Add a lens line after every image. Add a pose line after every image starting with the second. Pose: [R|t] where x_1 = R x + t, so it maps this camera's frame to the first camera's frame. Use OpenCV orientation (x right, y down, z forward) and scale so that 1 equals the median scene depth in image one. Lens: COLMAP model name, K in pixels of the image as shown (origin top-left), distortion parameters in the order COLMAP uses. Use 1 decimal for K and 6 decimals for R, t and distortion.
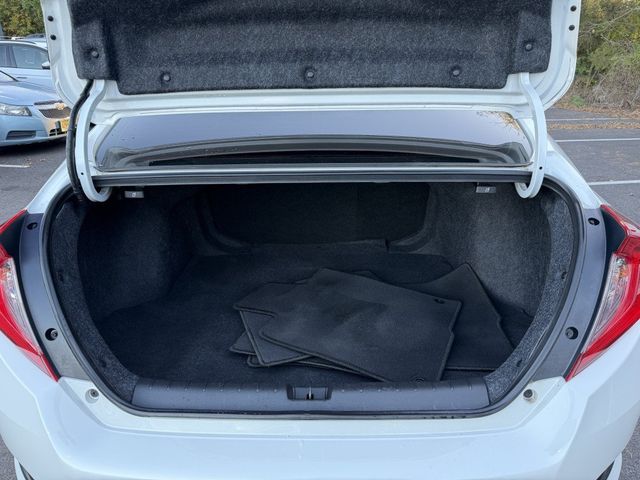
lens RADIAL K [[464.1, 0, 320.0], [0, 464.1, 240.0], [0, 0, 1]] dist [0.006318, -0.013555]
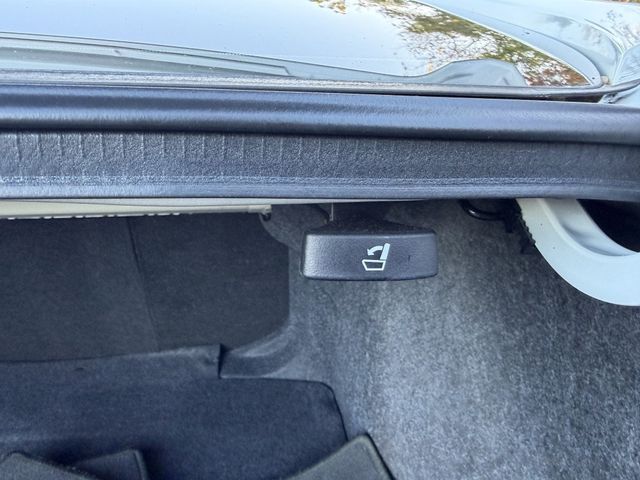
lens RADIAL K [[464.1, 0, 320.0], [0, 464.1, 240.0], [0, 0, 1]] dist [0.006318, -0.013555]
pose [[0.992097, -0.022778, 0.123391, 0.197318], [0.036281, 0.993454, -0.108316, -0.058673], [-0.120116, 0.111936, 0.986429, 0.510078]]
